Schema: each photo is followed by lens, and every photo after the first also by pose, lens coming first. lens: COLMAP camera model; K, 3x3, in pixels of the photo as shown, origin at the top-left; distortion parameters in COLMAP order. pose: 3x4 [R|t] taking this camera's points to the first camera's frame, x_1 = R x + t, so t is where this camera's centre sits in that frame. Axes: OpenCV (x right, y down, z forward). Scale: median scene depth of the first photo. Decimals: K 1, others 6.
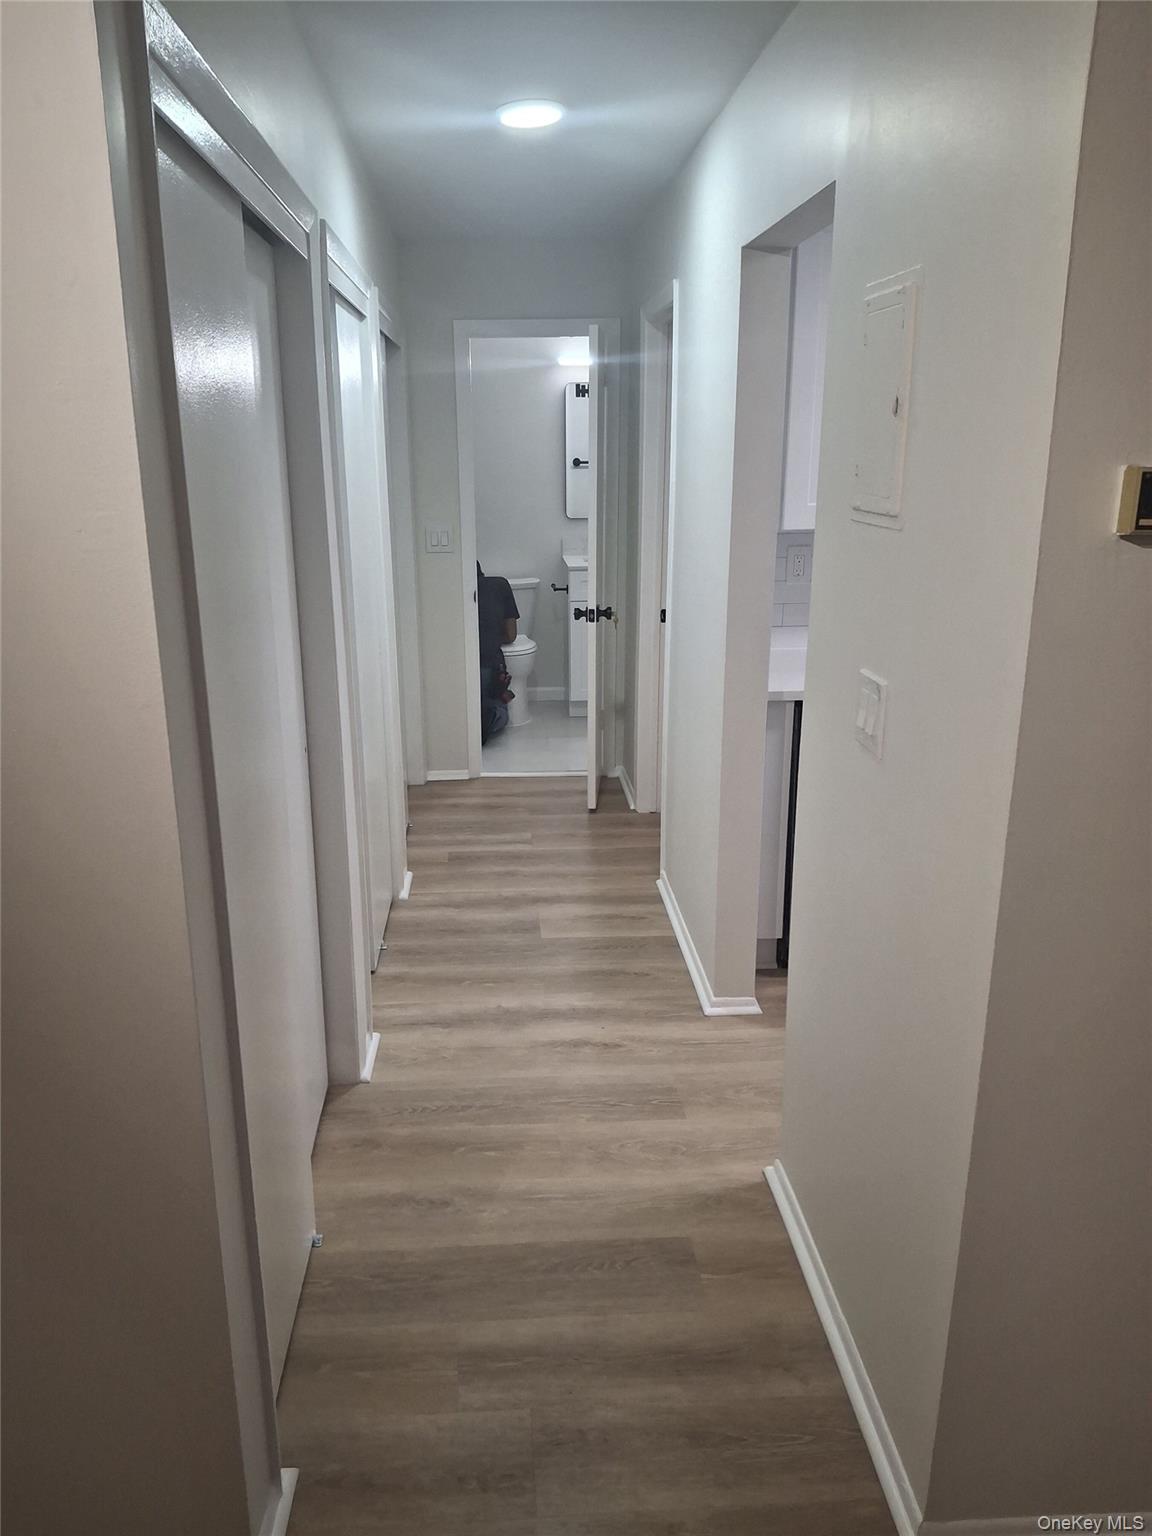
lens RADIAL K [[1144.5, 0, 576.7], [0, 1144.5, 767.2], [0, 0, 1]] dist [0.010790, -0.023531]
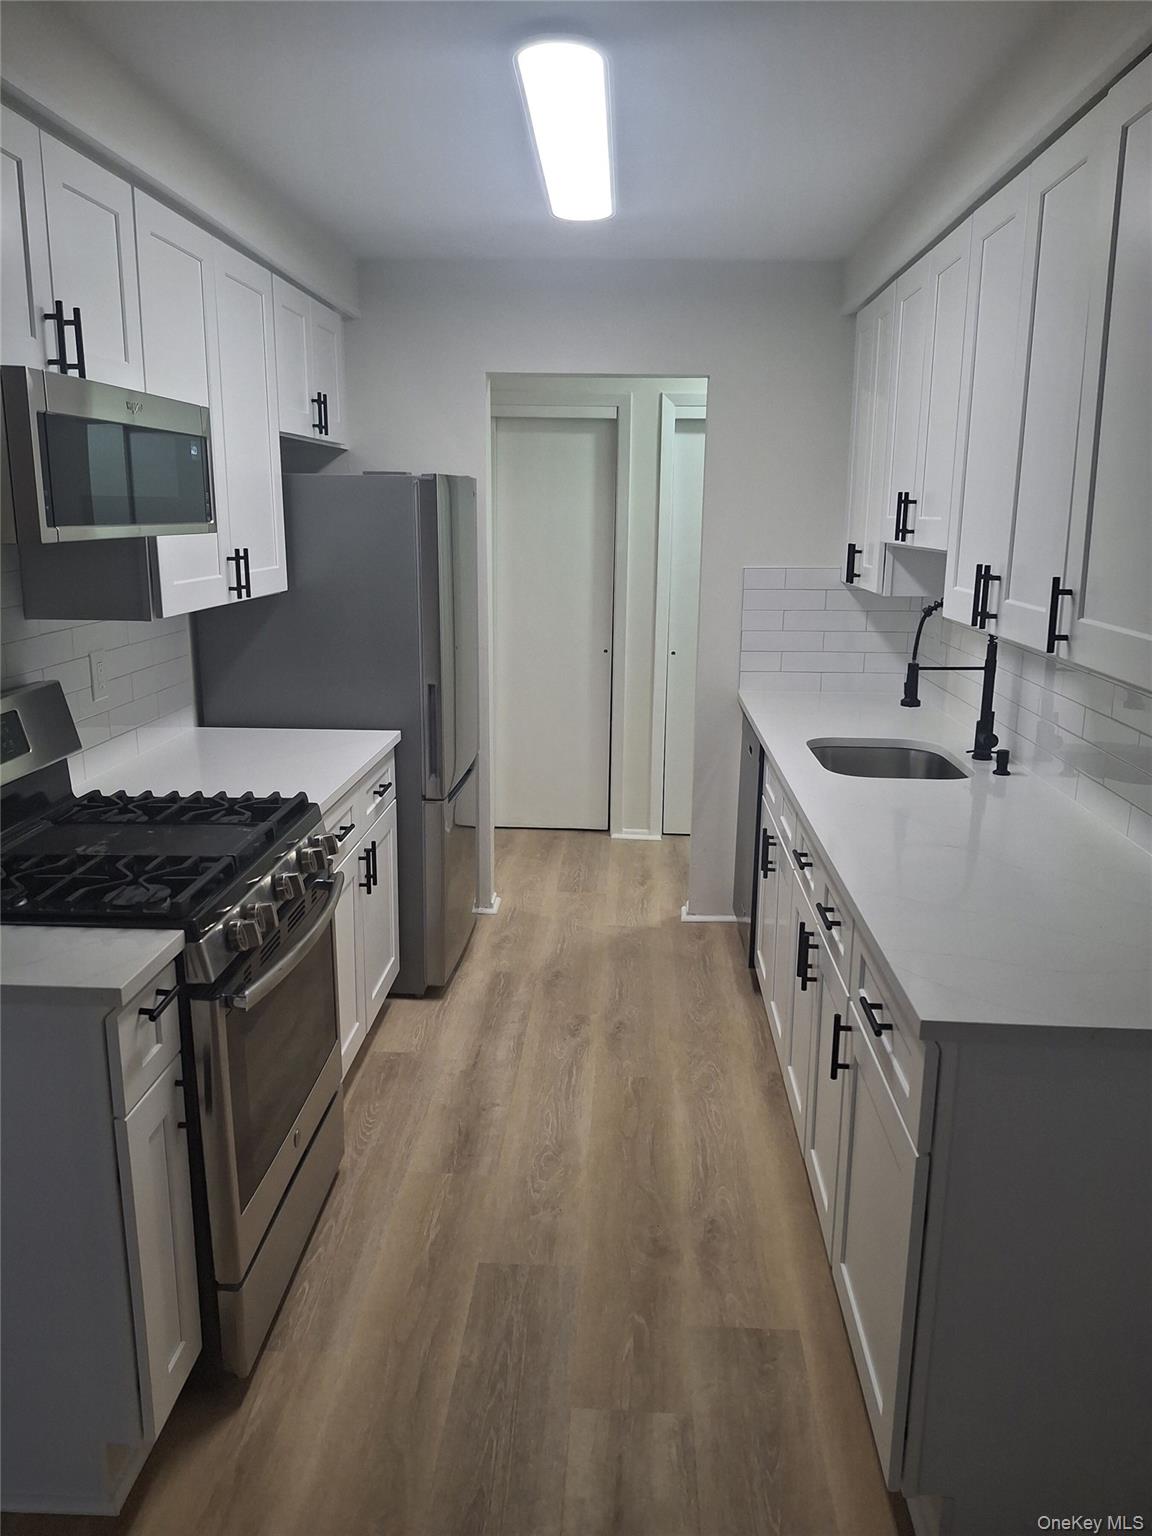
lens RADIAL K [[1144.5, 0, 573.6], [0, 1144.5, 772.0], [0, 0, 1]] dist [0.010790, -0.023531]
pose [[-0.129049, 0.225642, -0.965625, 1.559895], [-0.279728, 0.925939, 0.253752, -0.280269], [0.951367, 0.302859, -0.056373, 0.958597]]
